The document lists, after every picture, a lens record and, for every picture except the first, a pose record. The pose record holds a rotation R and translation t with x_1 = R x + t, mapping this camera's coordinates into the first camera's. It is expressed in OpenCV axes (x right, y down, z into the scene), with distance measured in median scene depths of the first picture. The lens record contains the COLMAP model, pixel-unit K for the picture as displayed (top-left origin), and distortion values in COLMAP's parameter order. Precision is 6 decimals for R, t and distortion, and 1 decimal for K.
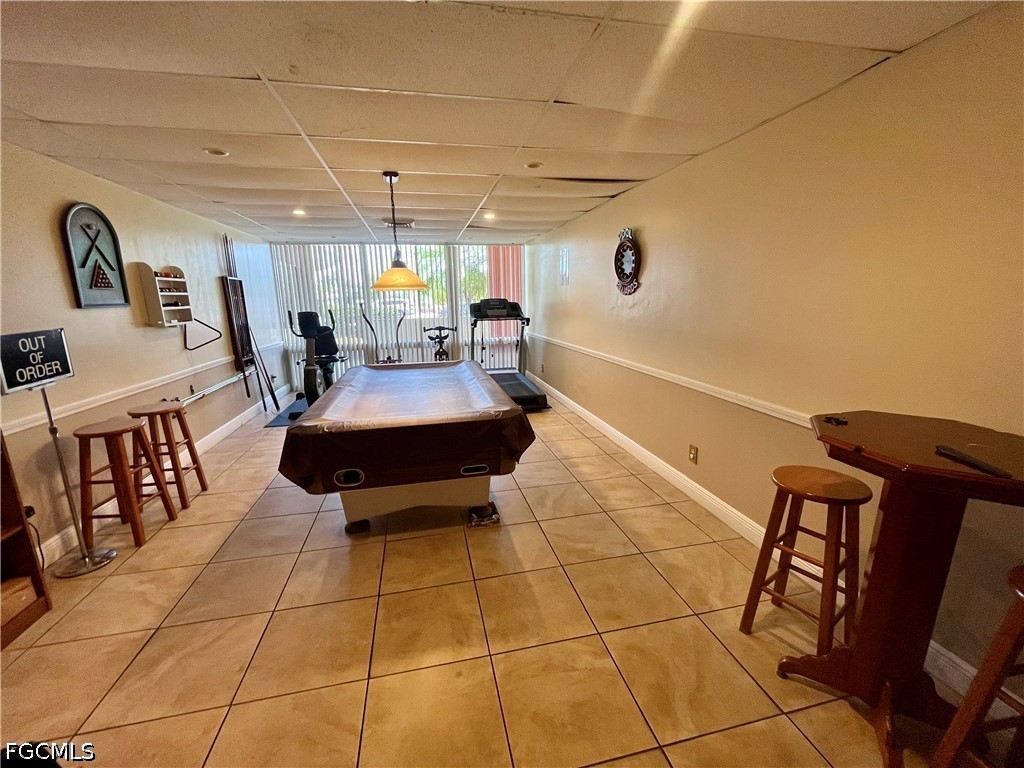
lens RADIAL K [[414.5, 0, 510.3], [0, 414.5, 384.3], [0, 0, 1]] dist [-0.001499, 0.000019]
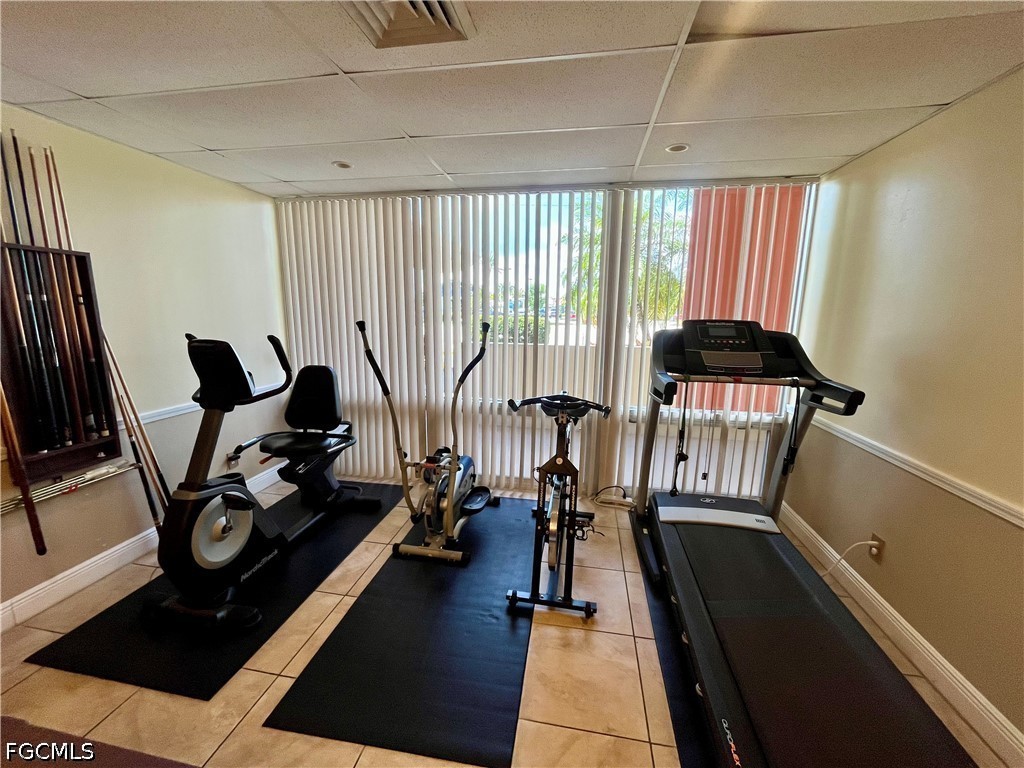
lens RADIAL K [[414.5, 0, 510.3], [0, 414.5, 384.3], [0, 0, 1]] dist [-0.001499, 0.000019]
pose [[0.923320, 0.101281, -0.370436, -0.075071], [-0.111161, 0.993788, -0.005358, -0.129604], [0.367592, 0.046125, 0.928843, 0.598319]]
